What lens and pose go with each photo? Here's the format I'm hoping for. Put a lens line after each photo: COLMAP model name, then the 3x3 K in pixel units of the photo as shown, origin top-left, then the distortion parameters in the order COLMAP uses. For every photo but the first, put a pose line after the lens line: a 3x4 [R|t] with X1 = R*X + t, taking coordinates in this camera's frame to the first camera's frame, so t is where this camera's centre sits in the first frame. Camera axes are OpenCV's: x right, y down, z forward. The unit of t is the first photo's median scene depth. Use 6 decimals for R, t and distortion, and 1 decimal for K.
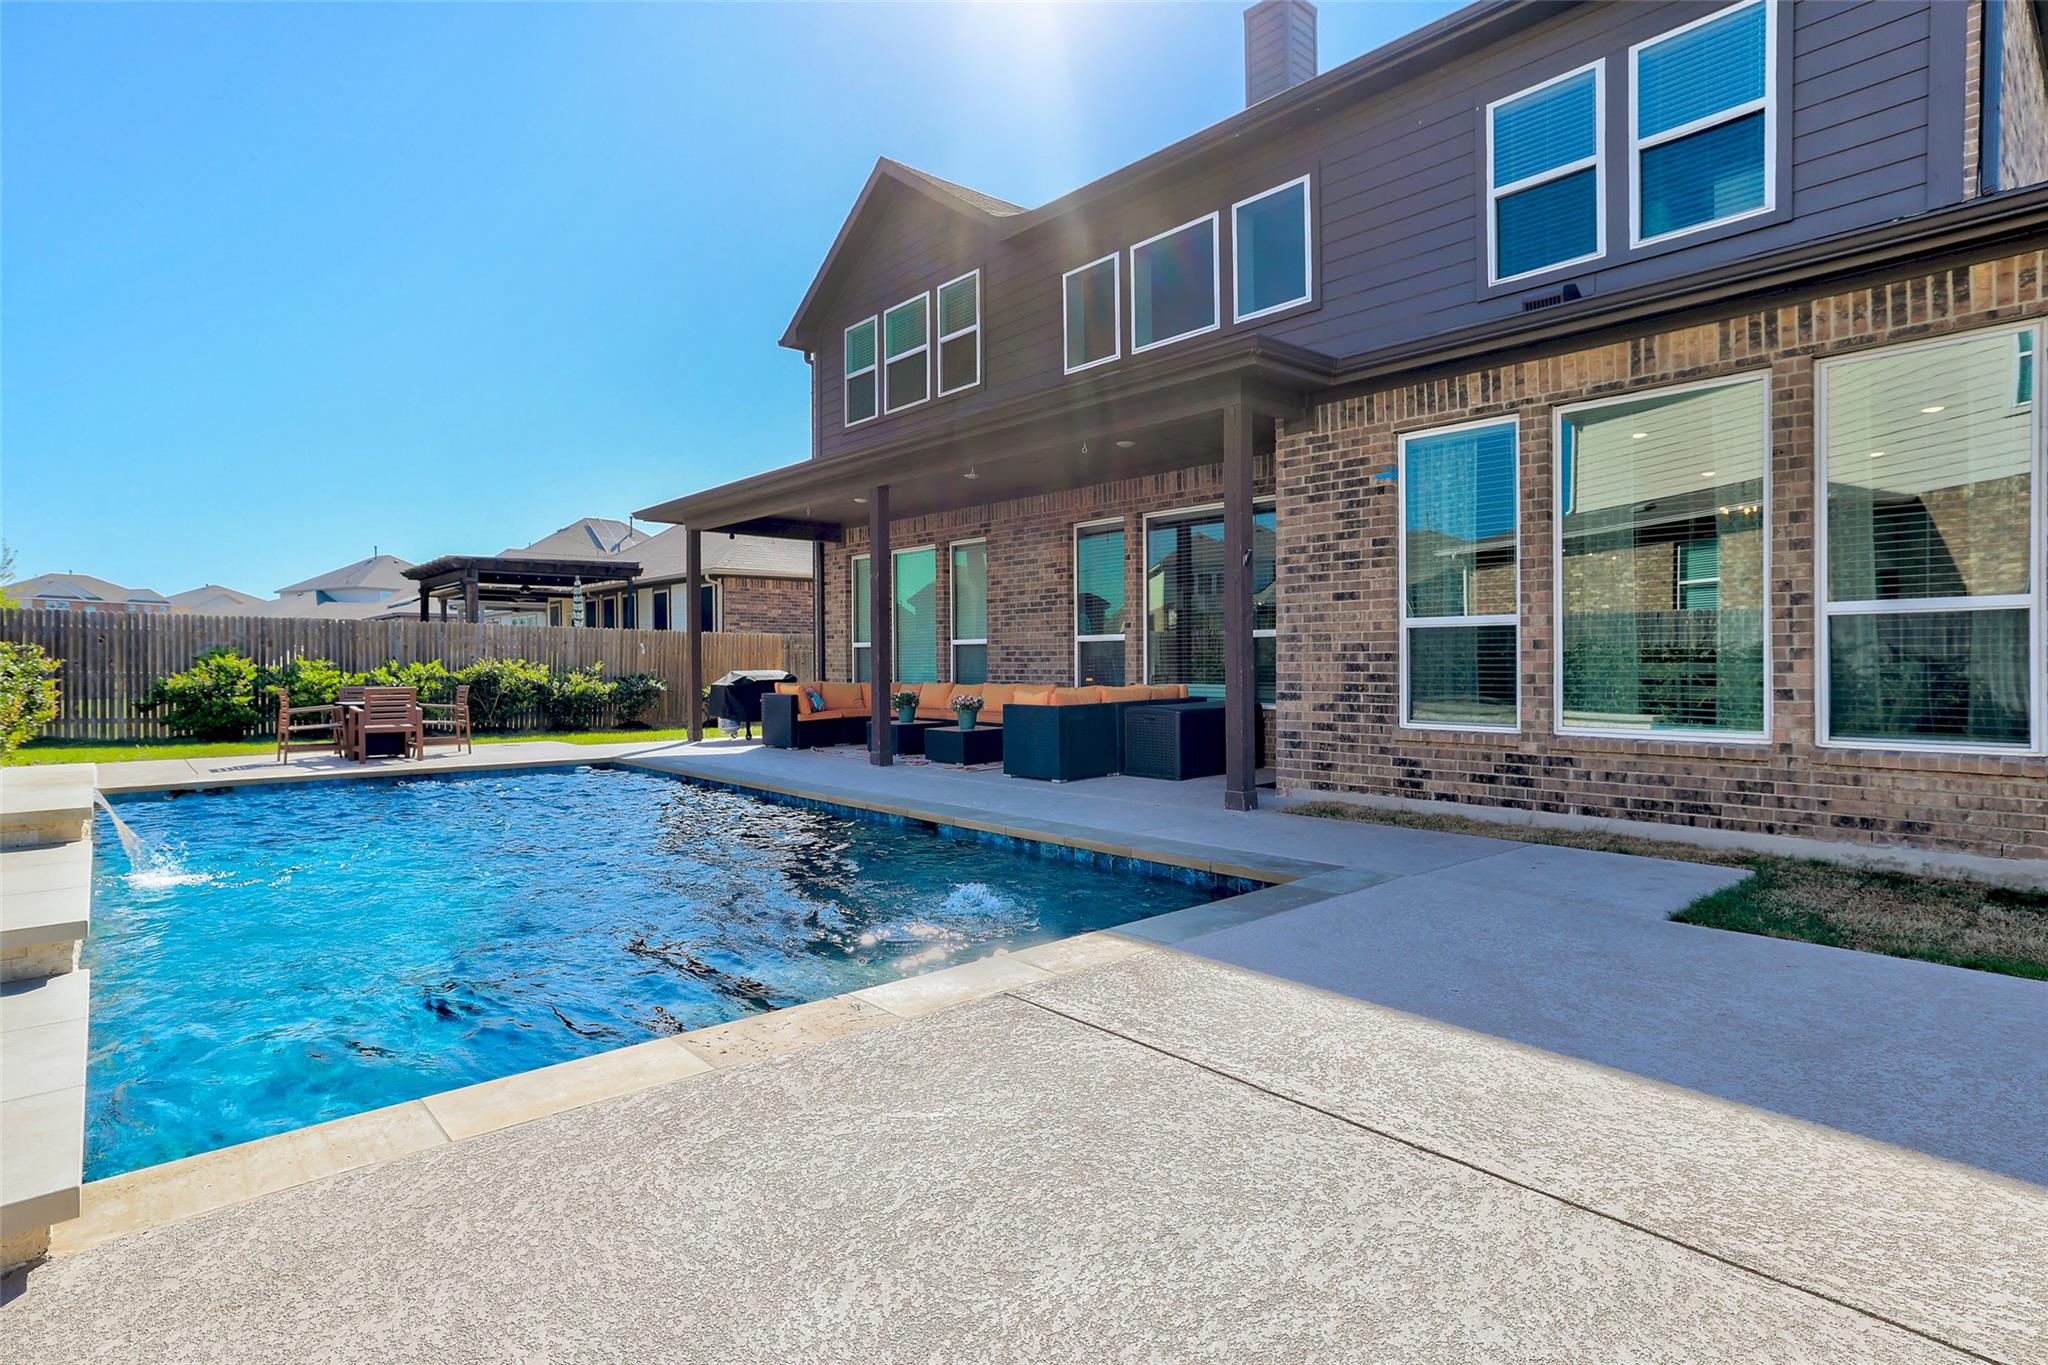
lens RADIAL K [[1077.0, 0, 1025.9], [0, 1077.0, 674.7], [0, 0, 1]] dist [0.001436, 0.000060]
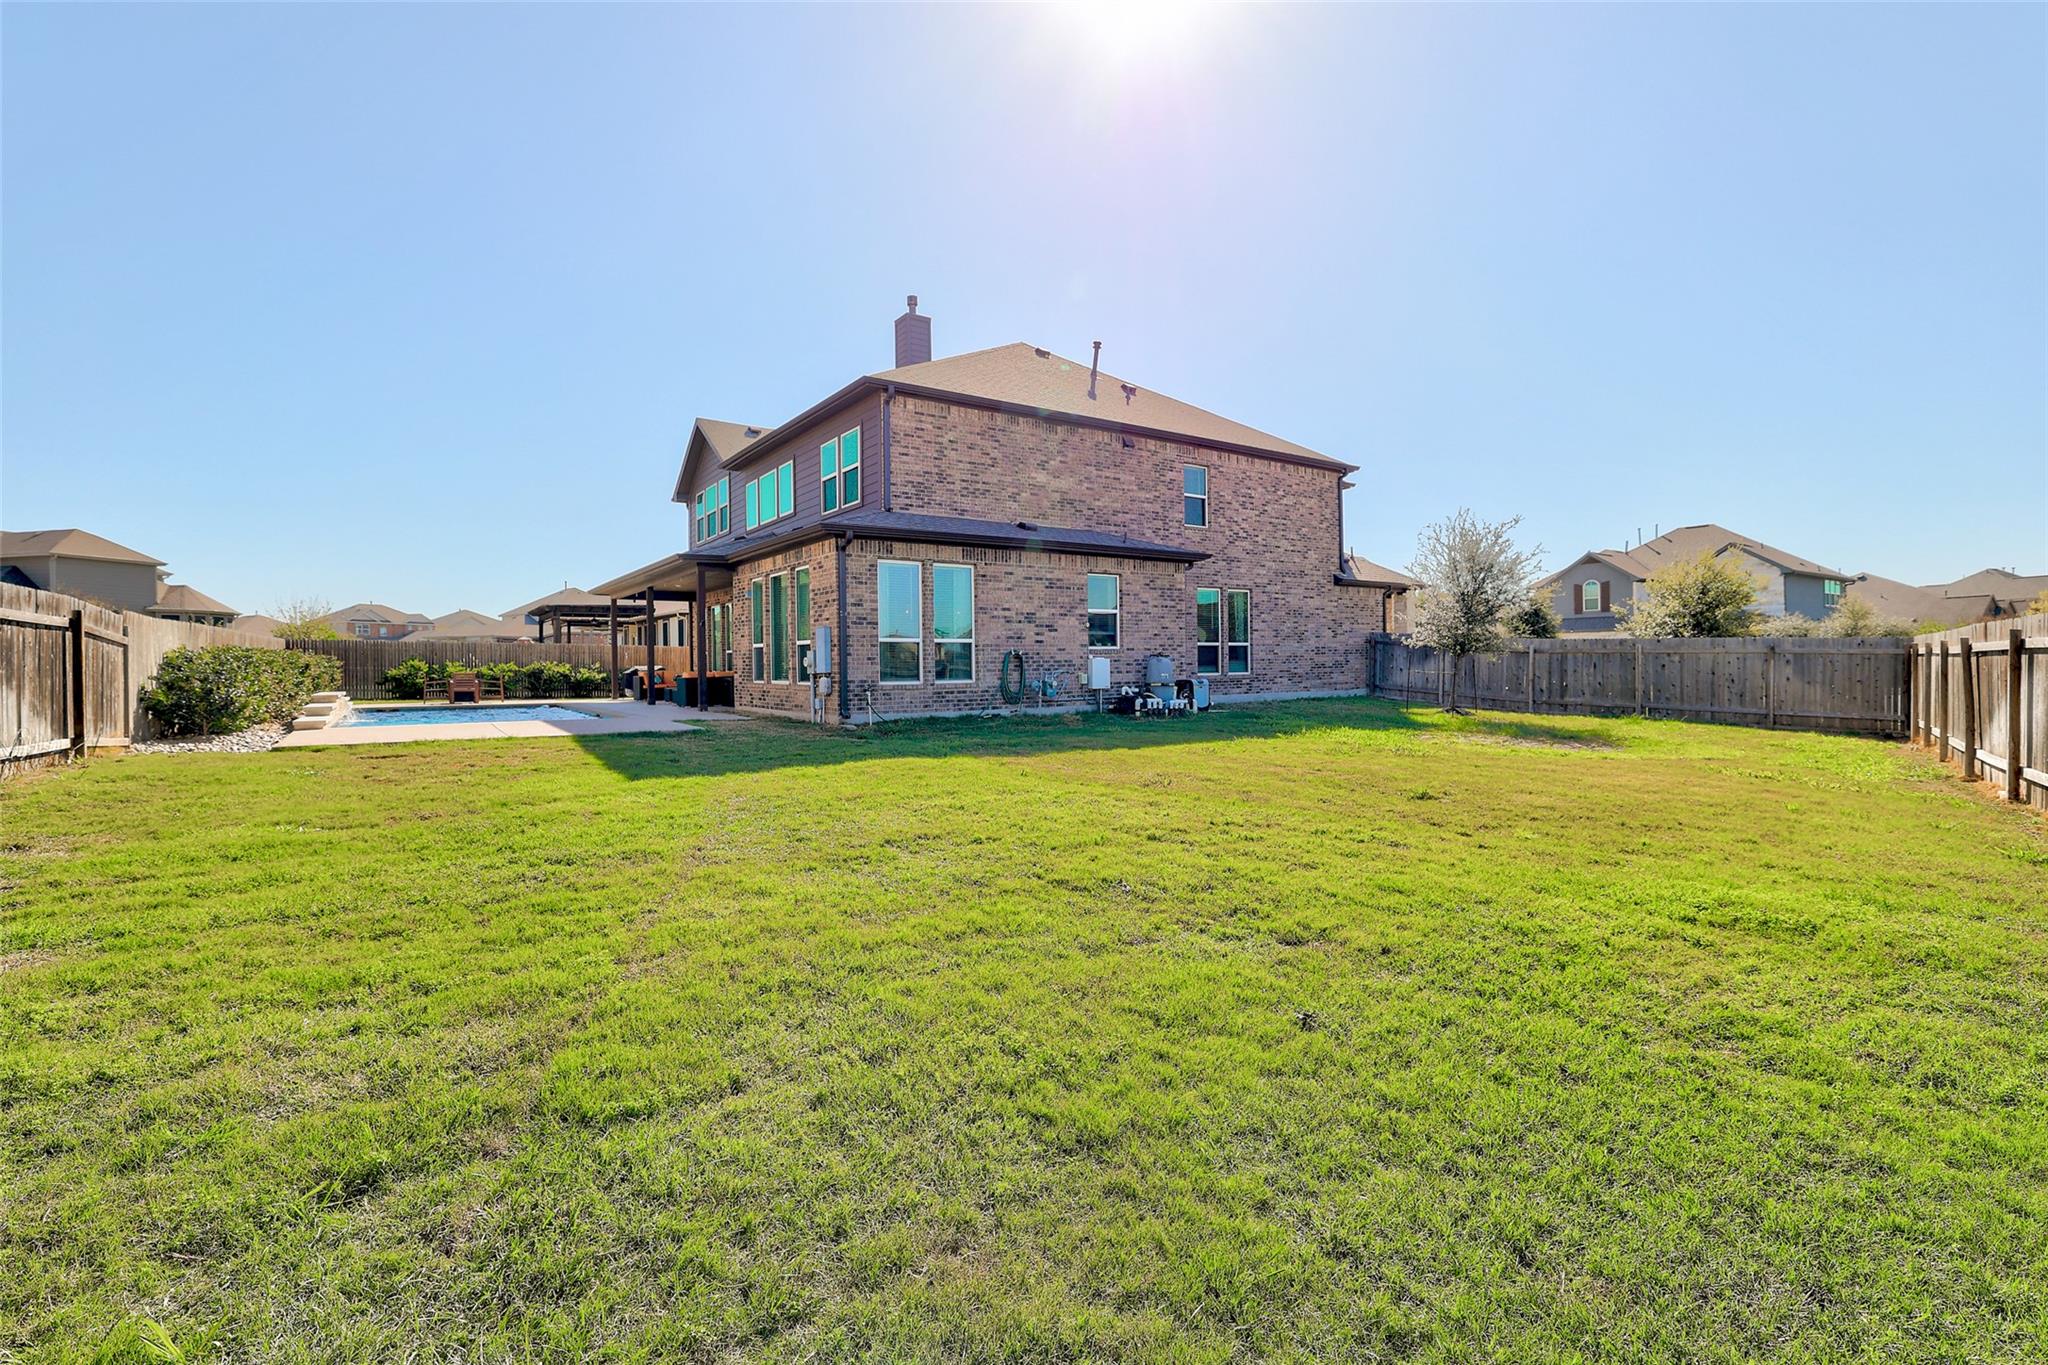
lens RADIAL K [[906.4, 0, 1022.3], [0, 906.4, 673.0], [0, 0, 1]] dist [-0.000868, -0.000064]
pose [[0.994275, -0.002795, -0.106814, 0.579842], [0.002630, 0.999995, -0.001684, 0.012280], [0.106819, 0.001394, 0.994278, -0.587261]]
